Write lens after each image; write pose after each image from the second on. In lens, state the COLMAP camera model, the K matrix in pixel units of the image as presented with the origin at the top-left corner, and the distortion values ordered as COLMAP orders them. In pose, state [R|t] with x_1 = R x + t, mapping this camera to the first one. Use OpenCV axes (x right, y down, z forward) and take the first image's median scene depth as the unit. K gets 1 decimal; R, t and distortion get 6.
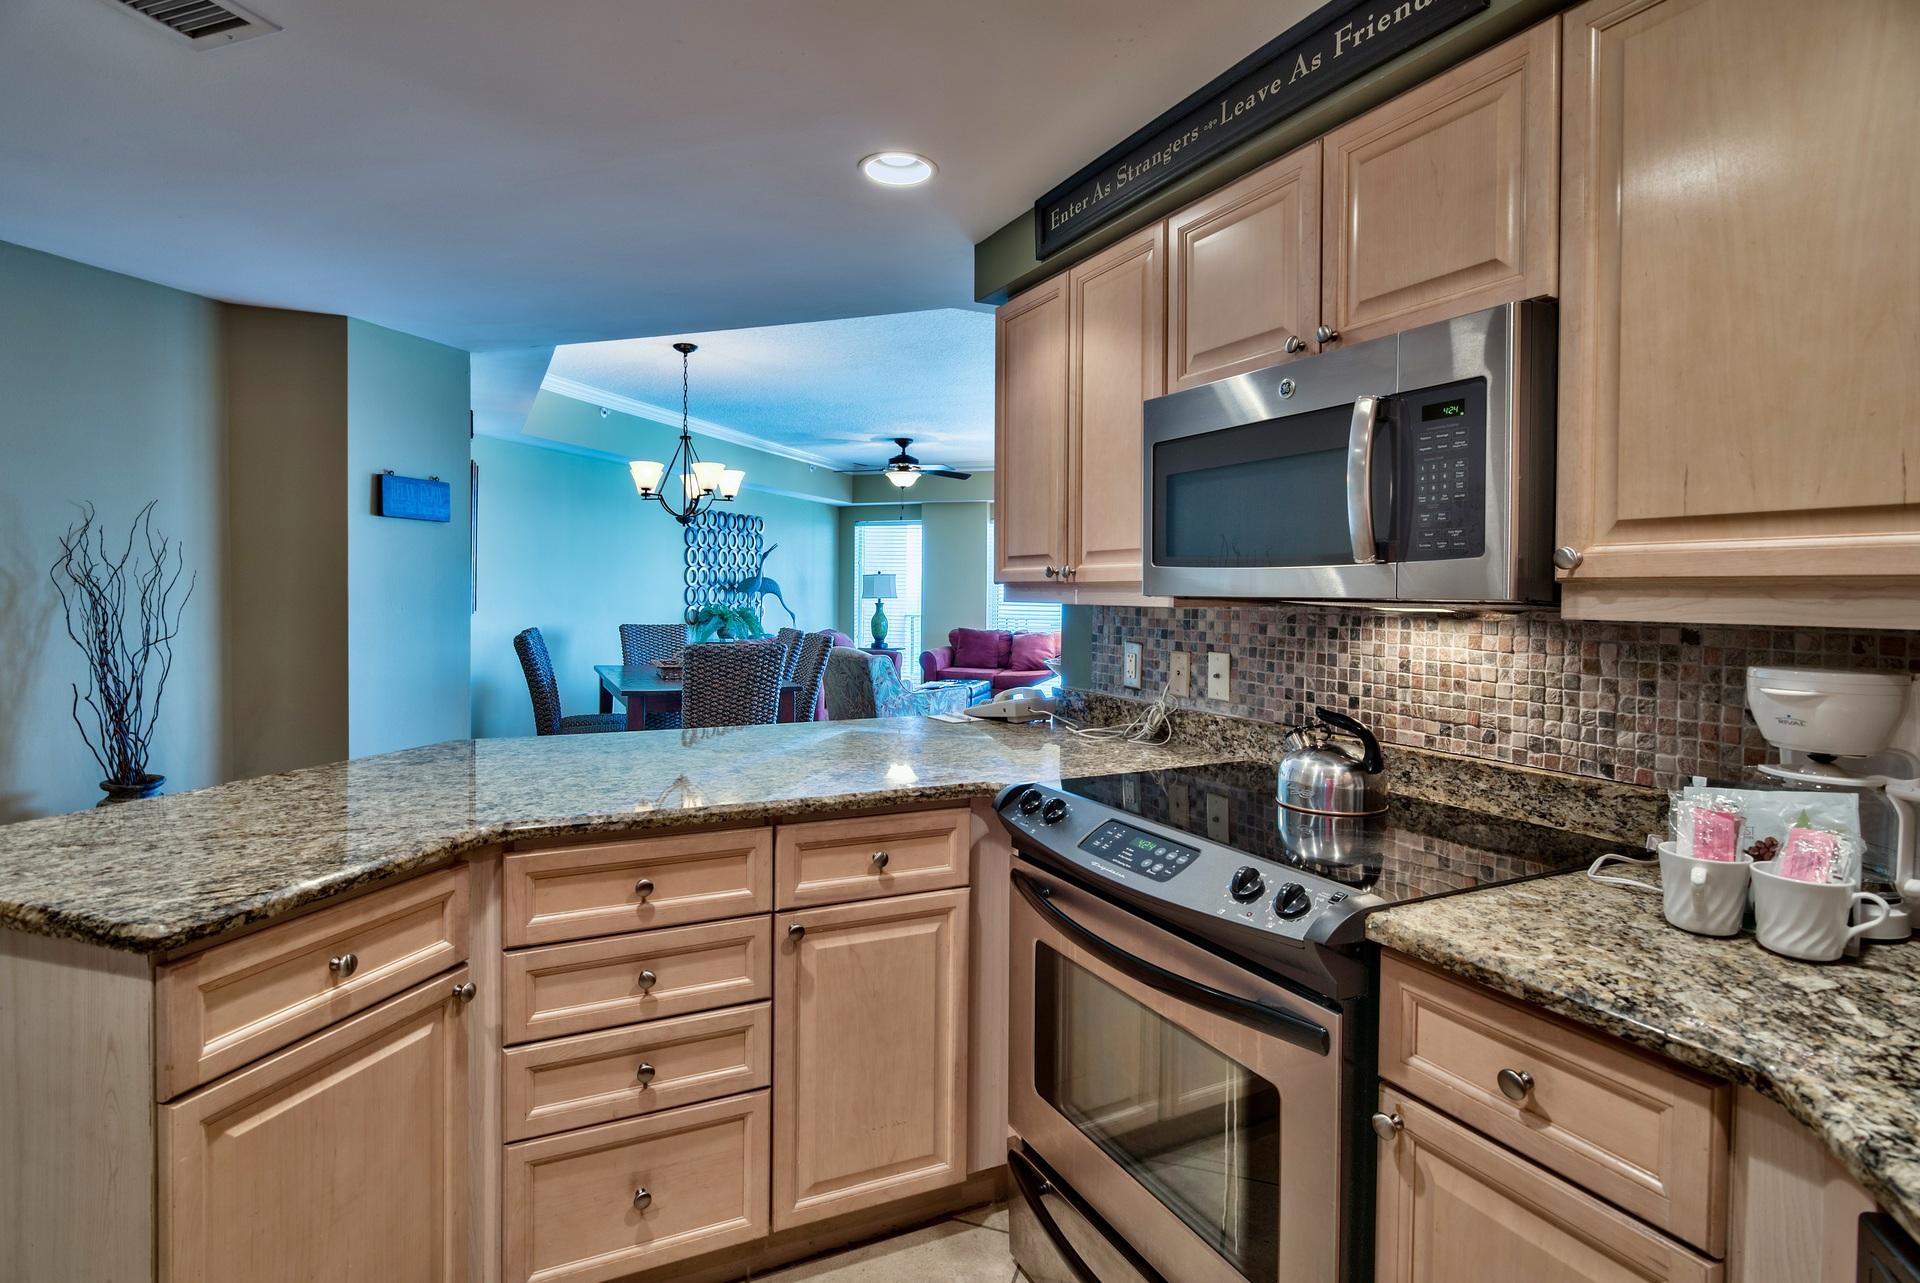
lens RADIAL K [[959.9, 0, 892.4], [0, 959.9, 600.7], [0, 0, 1]] dist [0.011557, -0.006543]
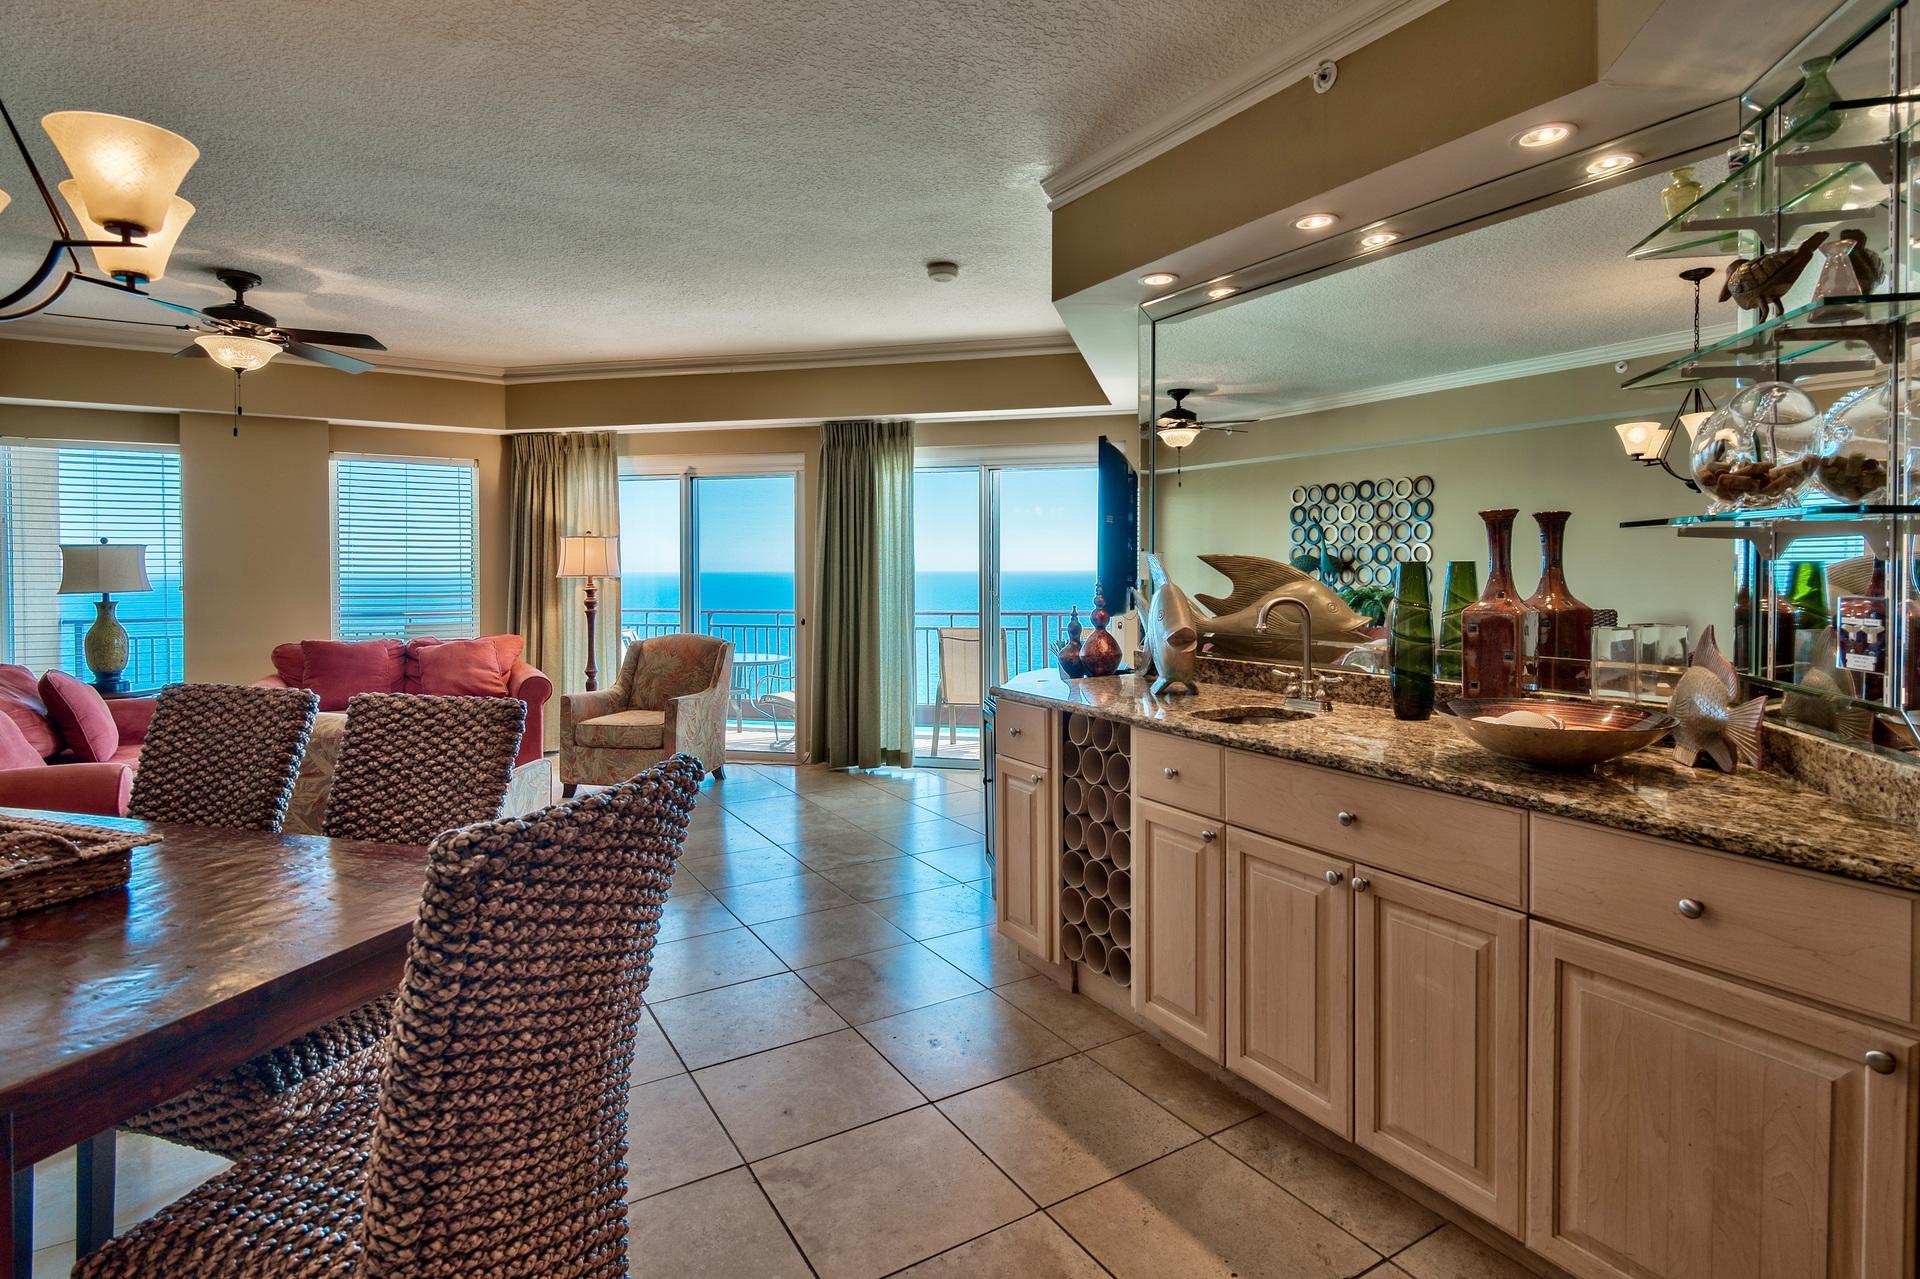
lens RADIAL K [[959.9, 0, 966.3], [0, 959.9, 553.7], [0, 0, 1]] dist [0.011557, -0.006543]
pose [[0.610777, -0.001626, 0.791801, -0.727321], [0.019946, 0.999712, -0.013332, -0.040622], [-0.791551, 0.023936, 0.610634, 1.859729]]
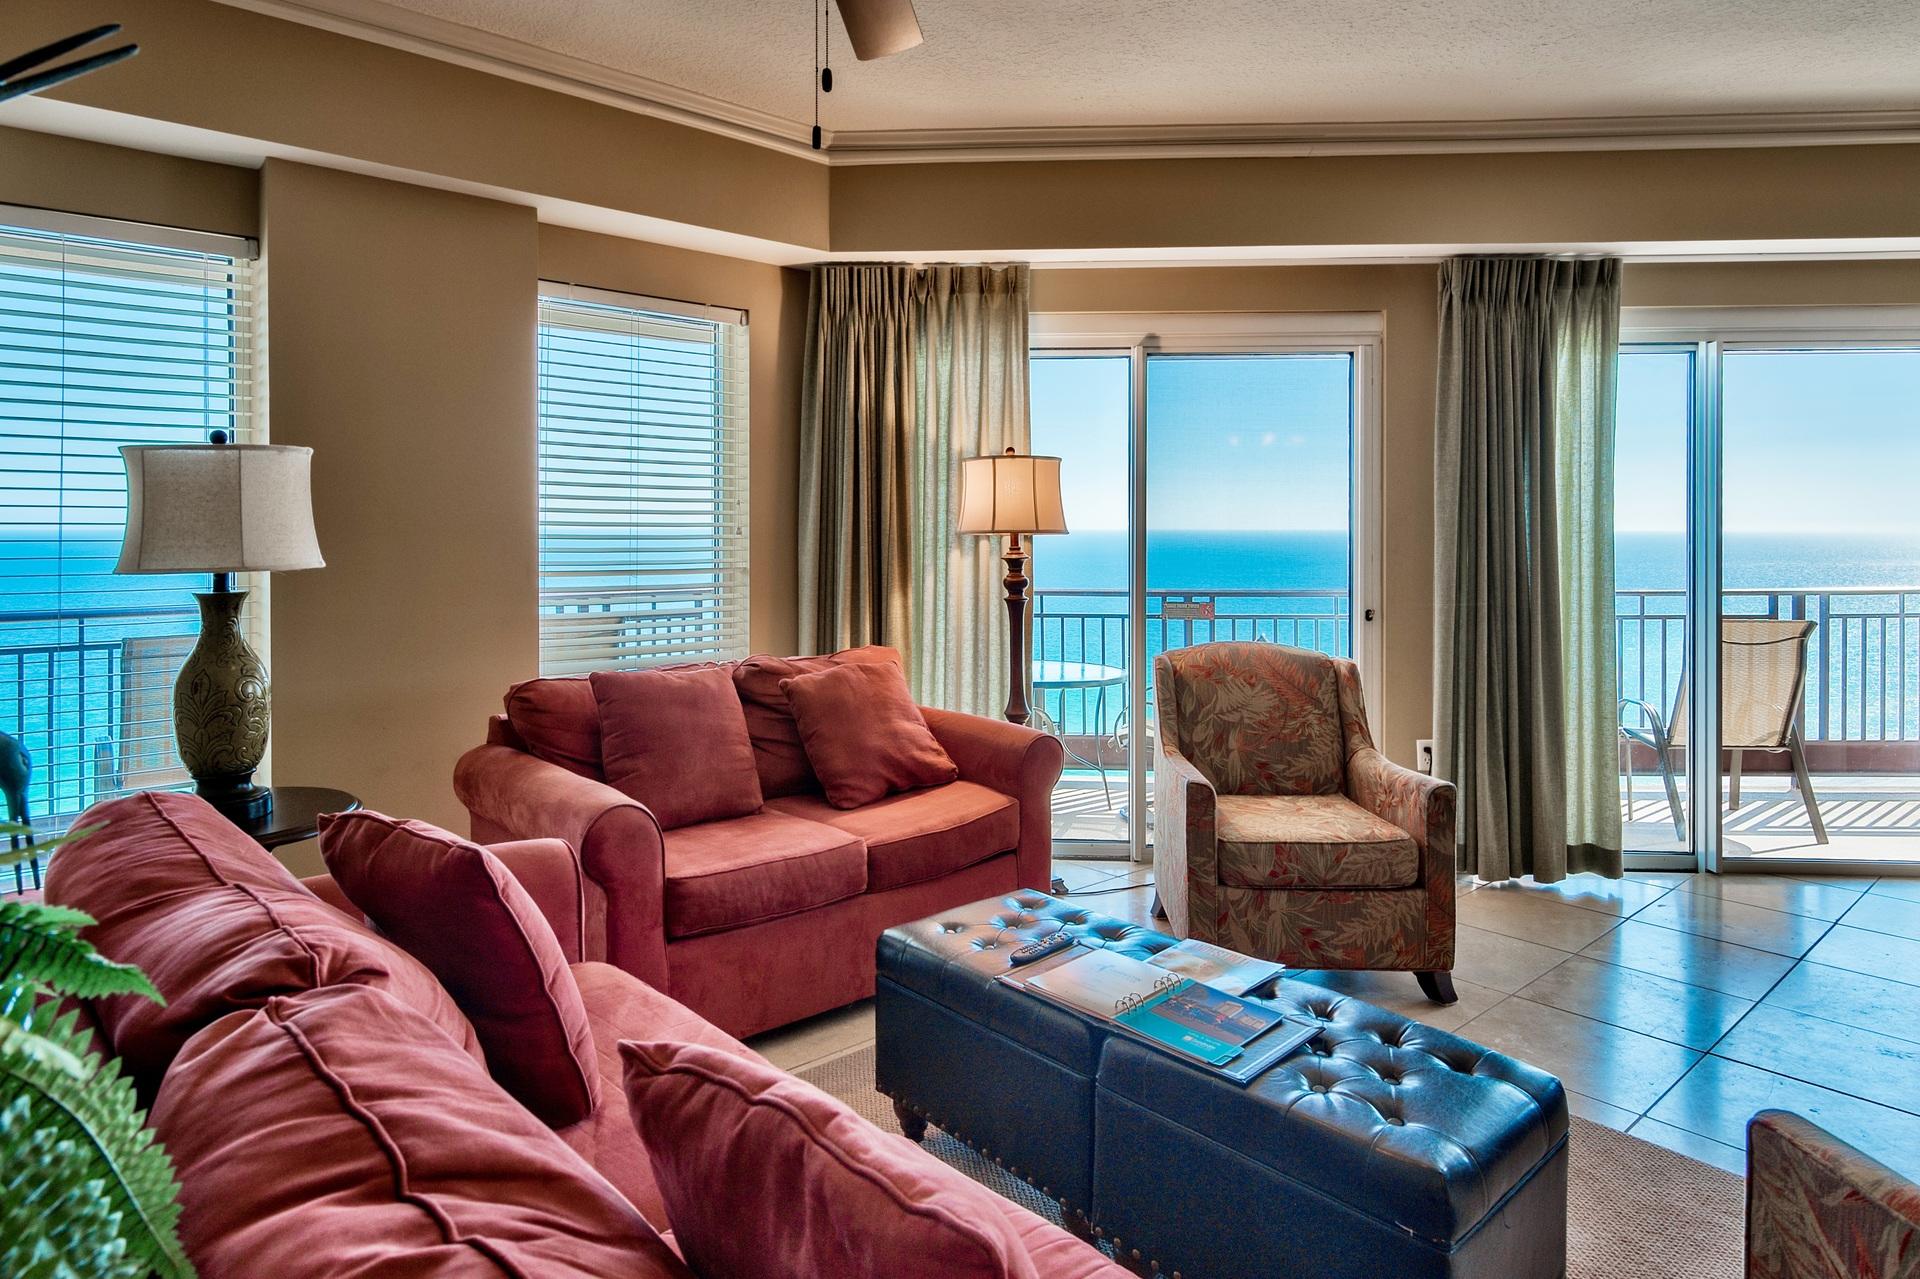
lens RADIAL K [[1169.6, 0, 957.8], [0, 1169.6, 509.5], [0, 0, 1]] dist [-0.009557, -0.002449]
pose [[0.479568, -0.000958, 0.877504, -0.814041], [0.015519, 0.999852, -0.007390, -0.061834], [-0.877367, 0.017163, 0.479512, 4.050445]]
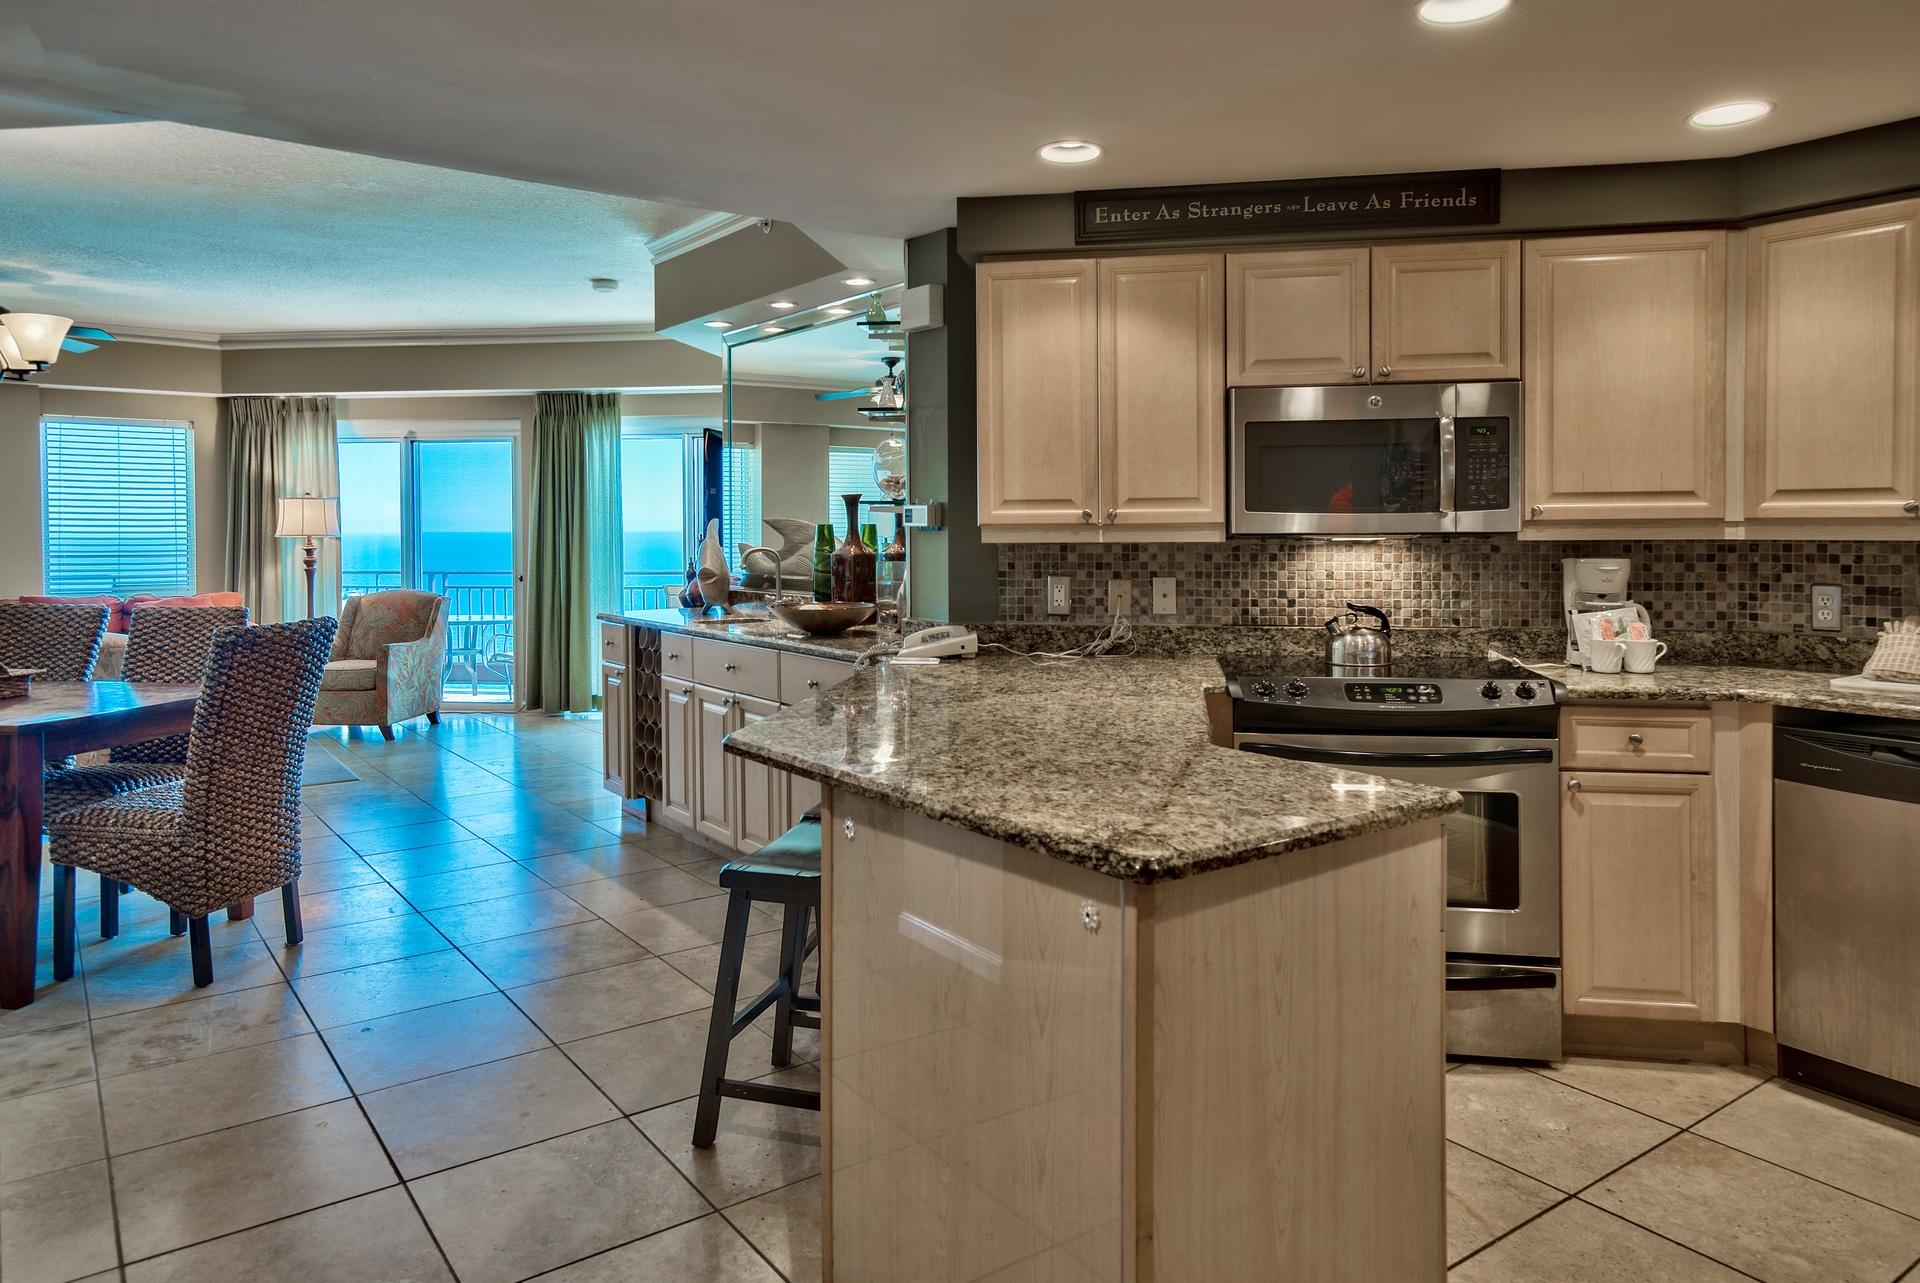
lens RADIAL K [[1288.6, 0, 956.8], [0, 1288.6, 546.1], [0, 0, 1]] dist [0.030169, 0.001812]
pose [[0.551379, -0.024938, 0.833882, -1.536033], [0.020492, 0.999656, 0.016347, -0.026408], [-0.834003, 0.008074, 0.551701, 0.341974]]
